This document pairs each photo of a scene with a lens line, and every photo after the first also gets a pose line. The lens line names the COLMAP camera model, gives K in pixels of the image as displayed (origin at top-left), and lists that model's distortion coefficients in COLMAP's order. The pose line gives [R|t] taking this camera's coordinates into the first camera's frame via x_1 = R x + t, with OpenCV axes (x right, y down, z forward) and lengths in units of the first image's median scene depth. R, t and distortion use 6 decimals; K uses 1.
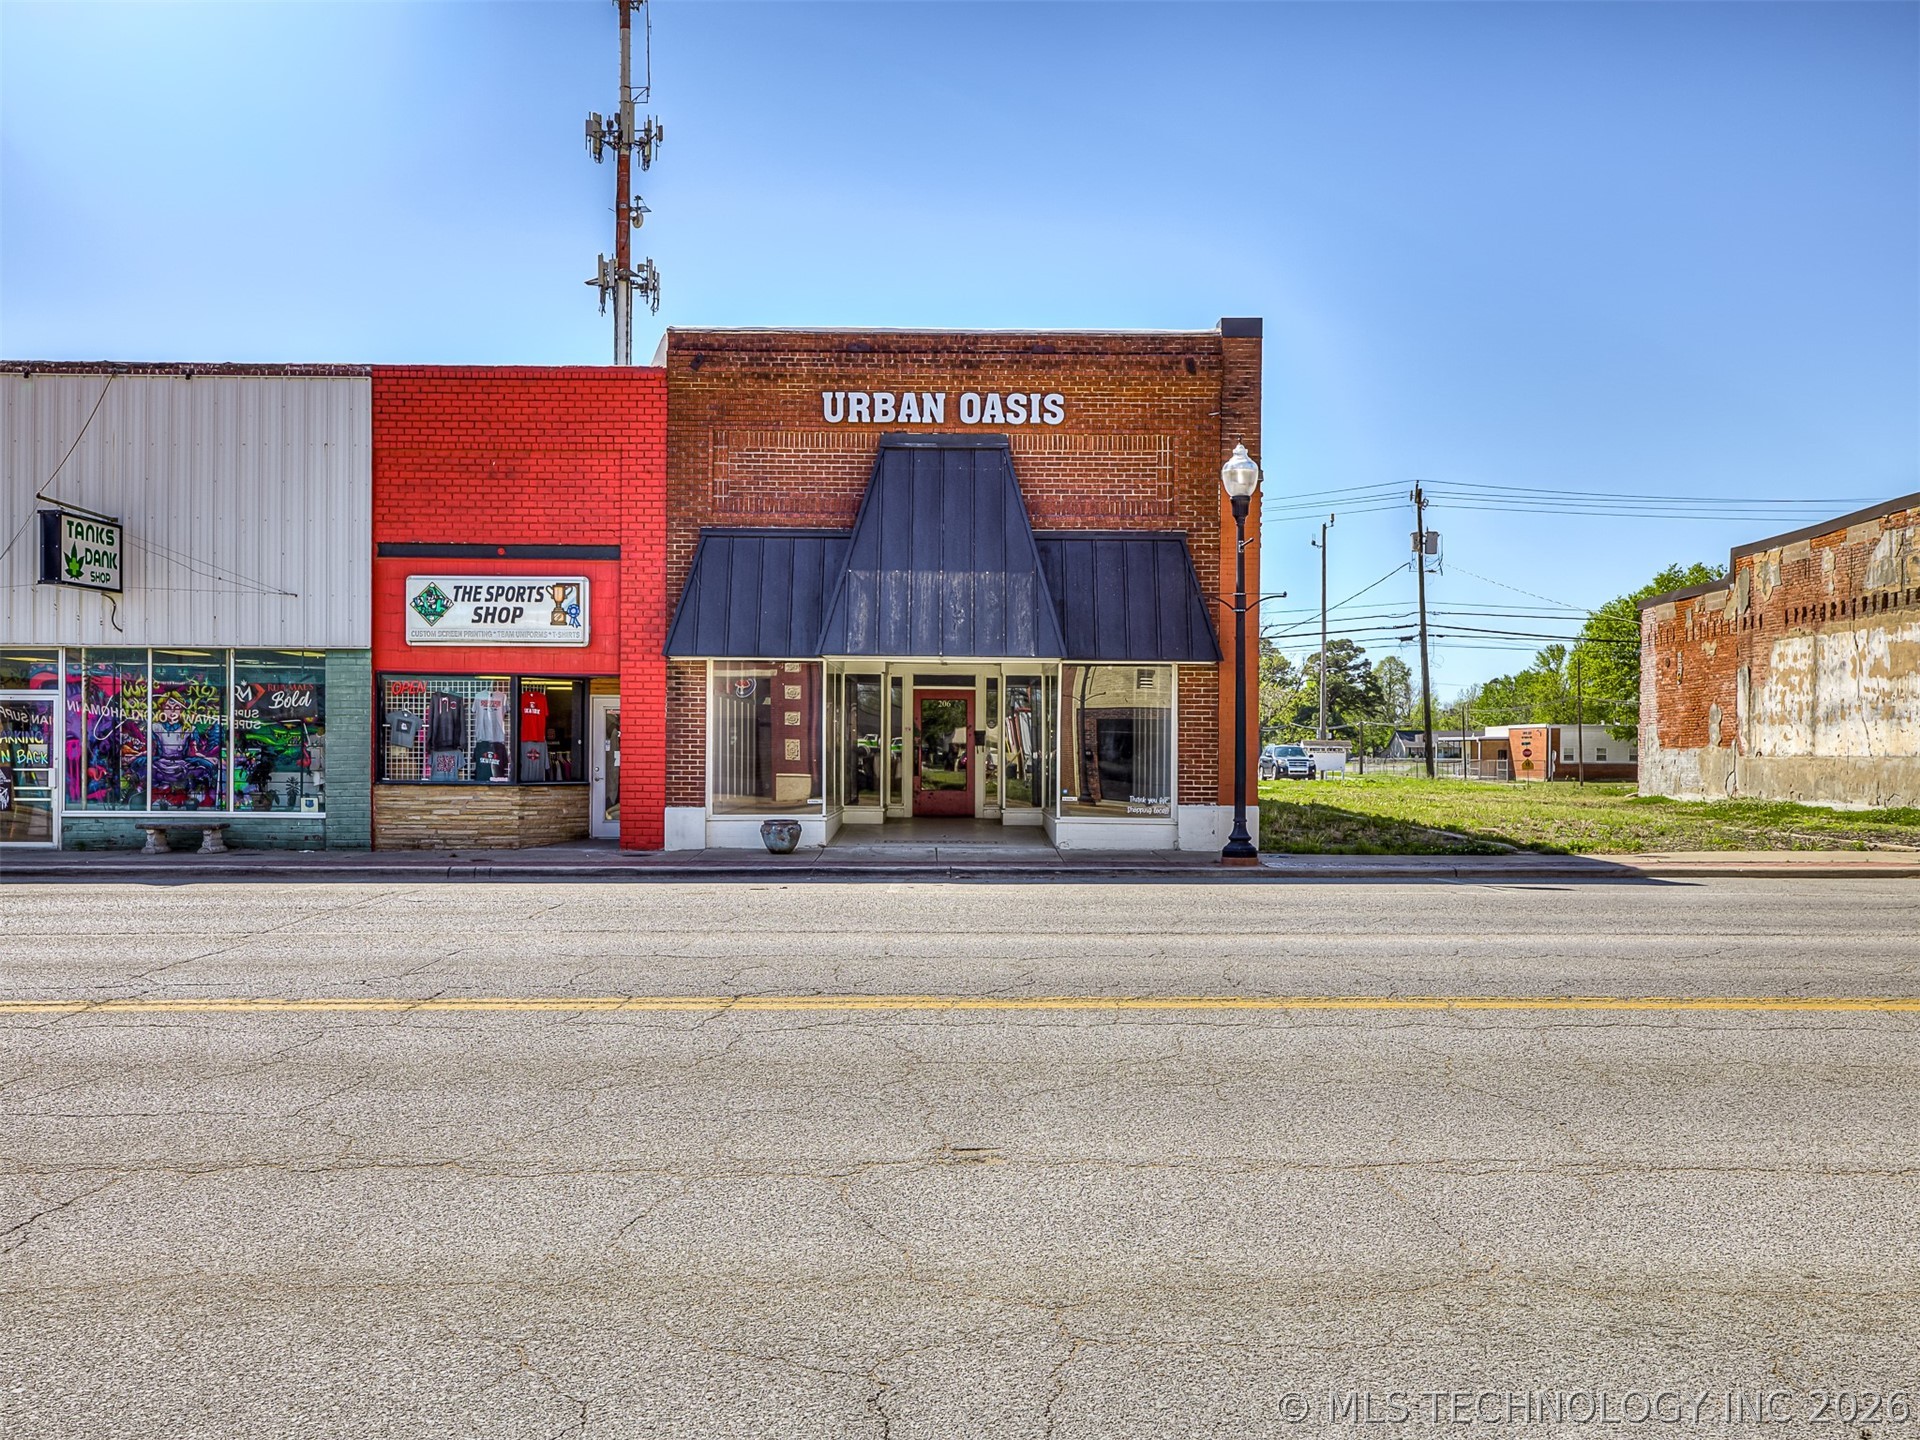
lens RADIAL K [[1665.7, 0, 953.0], [0, 1665.7, 753.7], [0, 0, 1]] dist [0.009129, 0.011470]
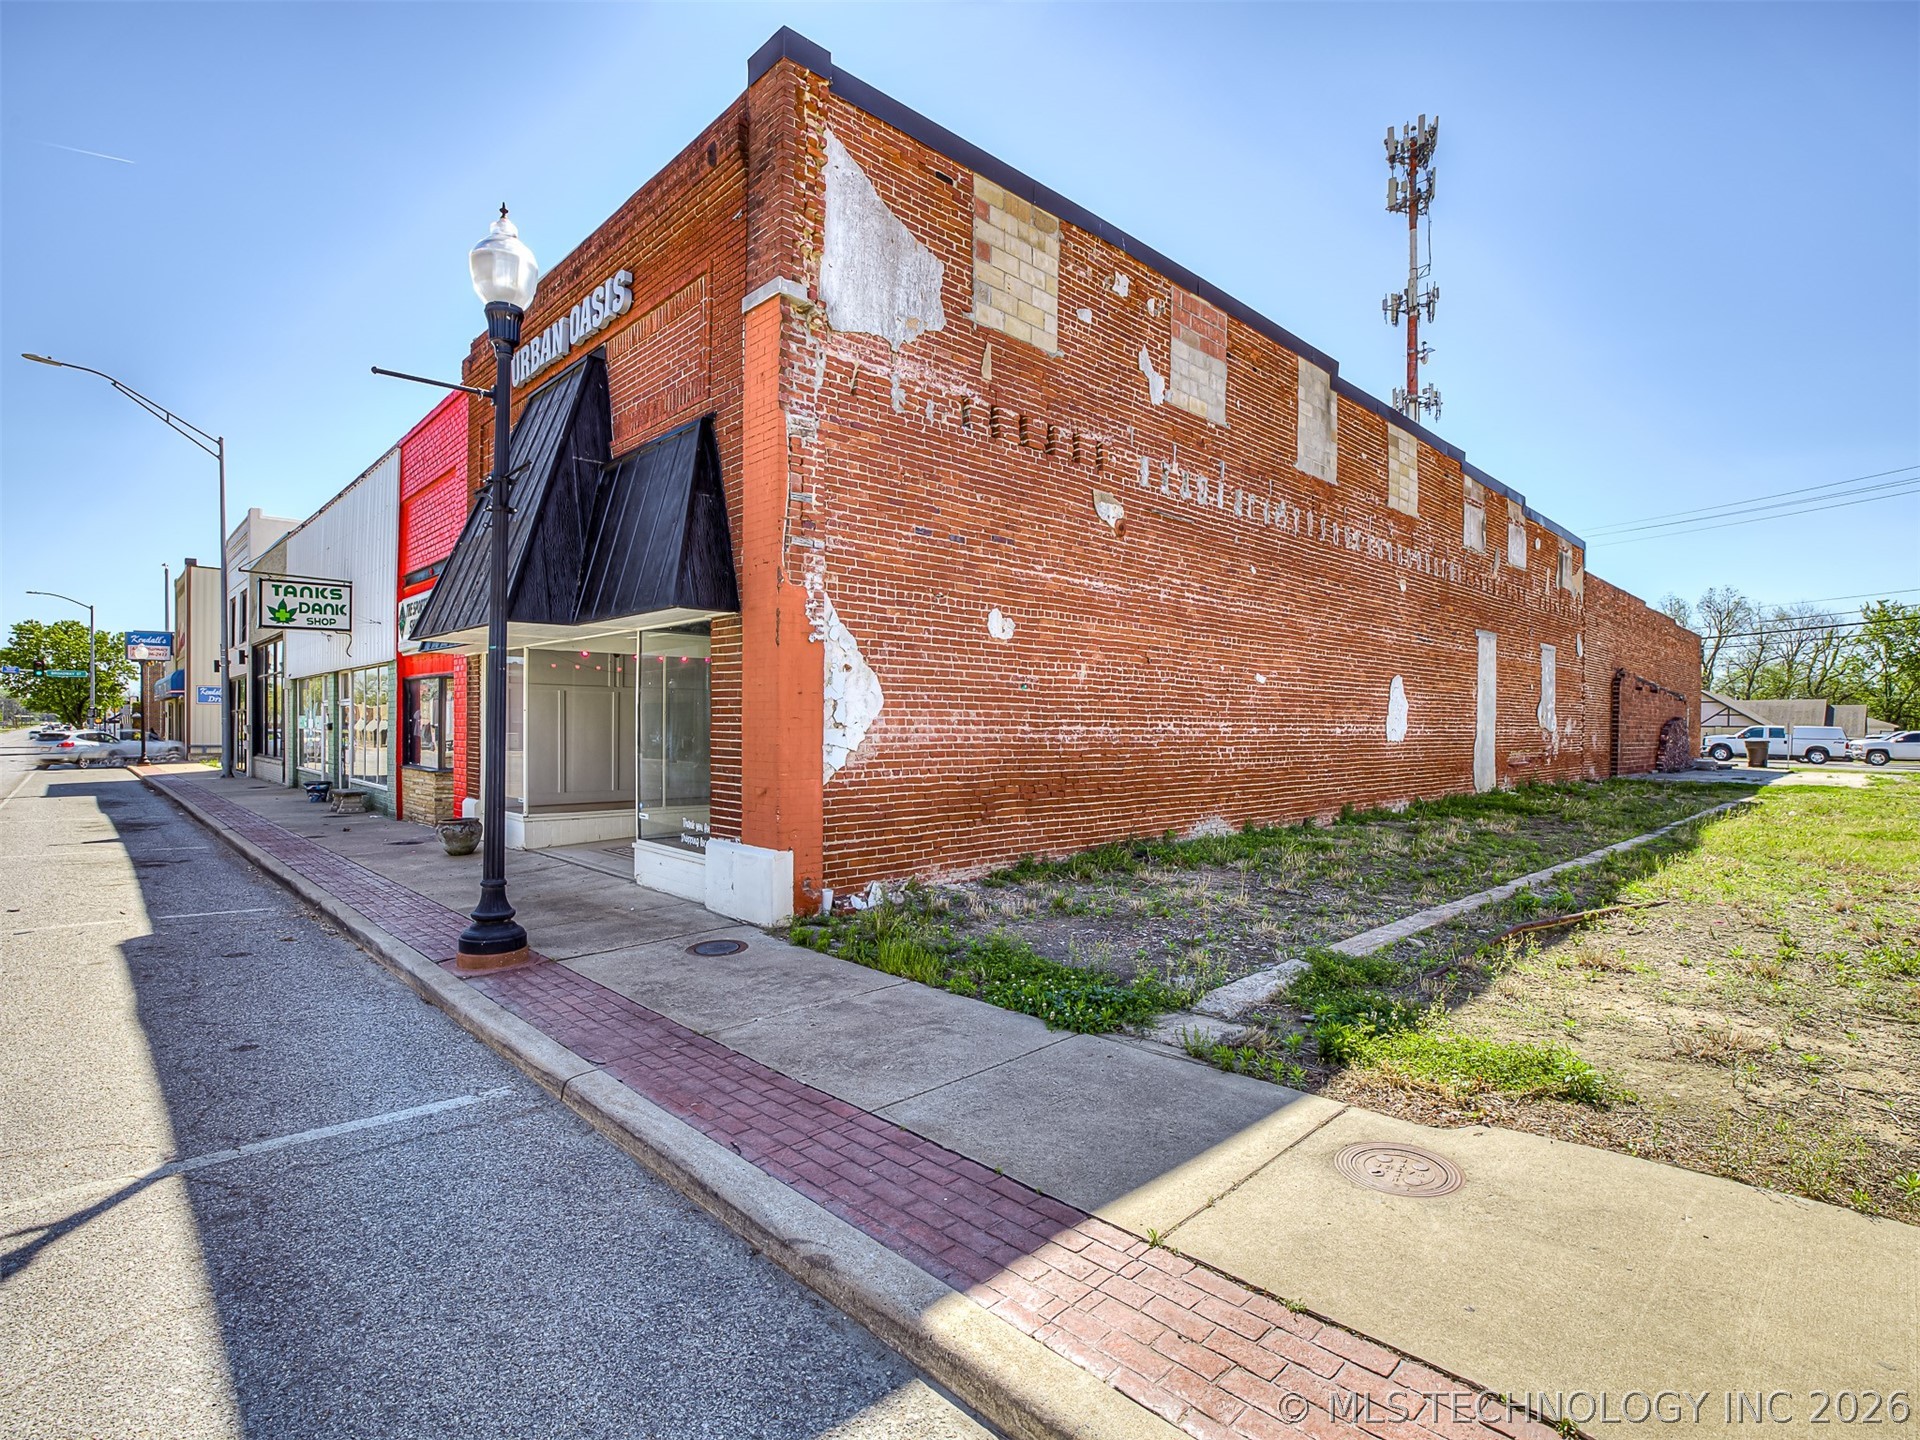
lens RADIAL K [[943.3, 0, 974.8], [0, 943.3, 727.4], [0, 0, 1]] dist [-0.051050, 0.018879]
pose [[0.702952, -0.000149, -0.711237, 0.465705], [-0.004330, 0.999981, -0.004488, -0.010586], [0.711224, 0.006234, 0.702938, 0.820131]]
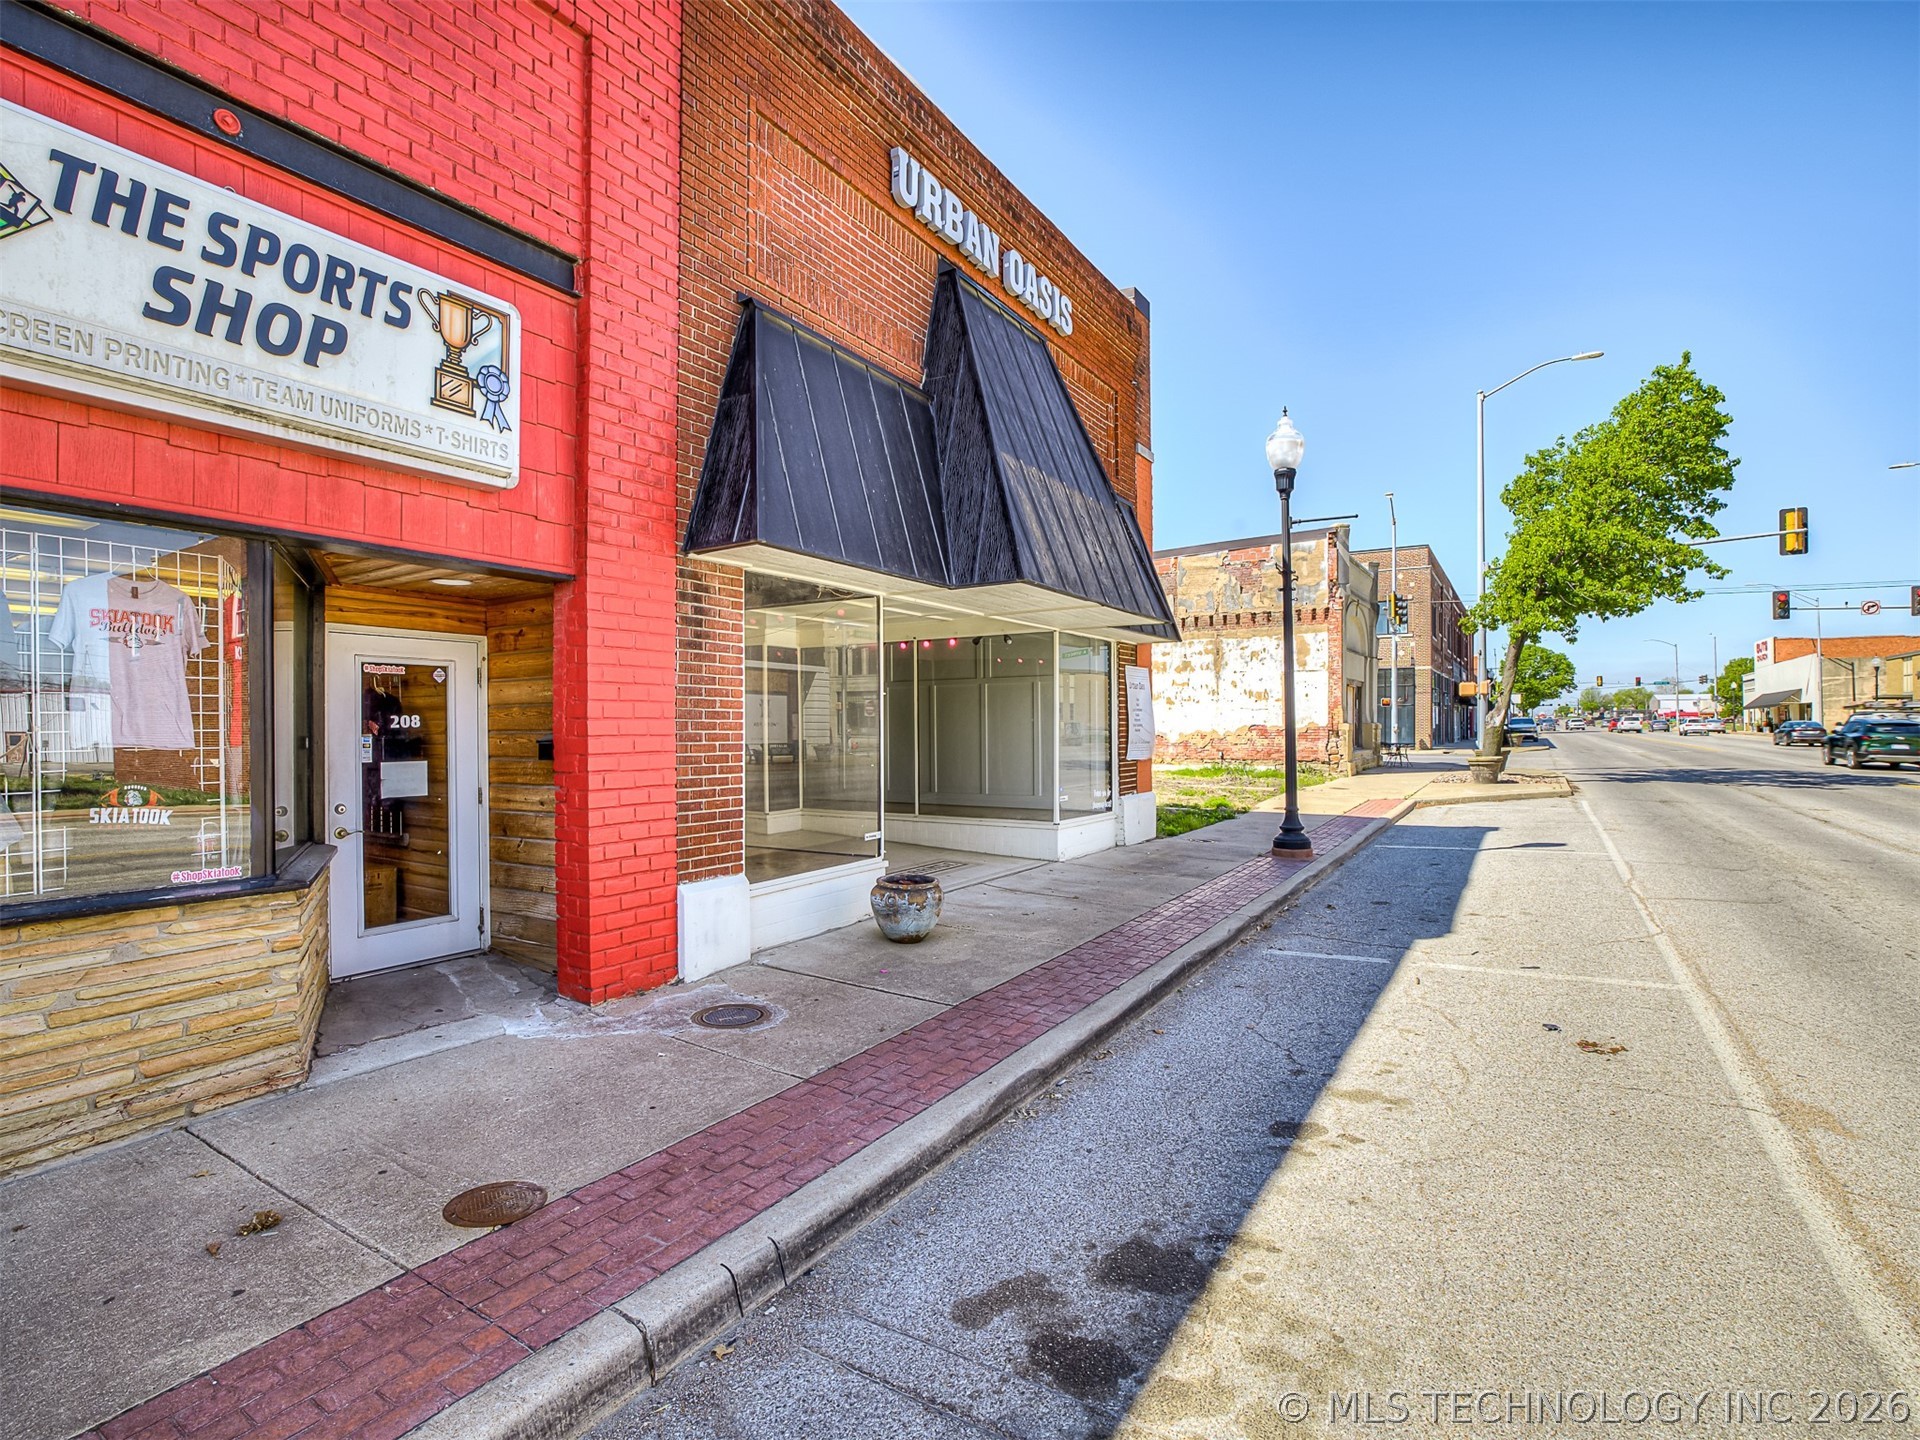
lens RADIAL K [[923.2, 0, 957.7], [0, 923.2, 725.4], [0, 0, 1]] dist [-0.046705, 0.018524]
pose [[0.533677, -0.008148, 0.845649, -0.341488], [0.010429, 0.999941, 0.003053, -0.010640], [-0.845624, 0.007190, 0.533731, 0.807469]]
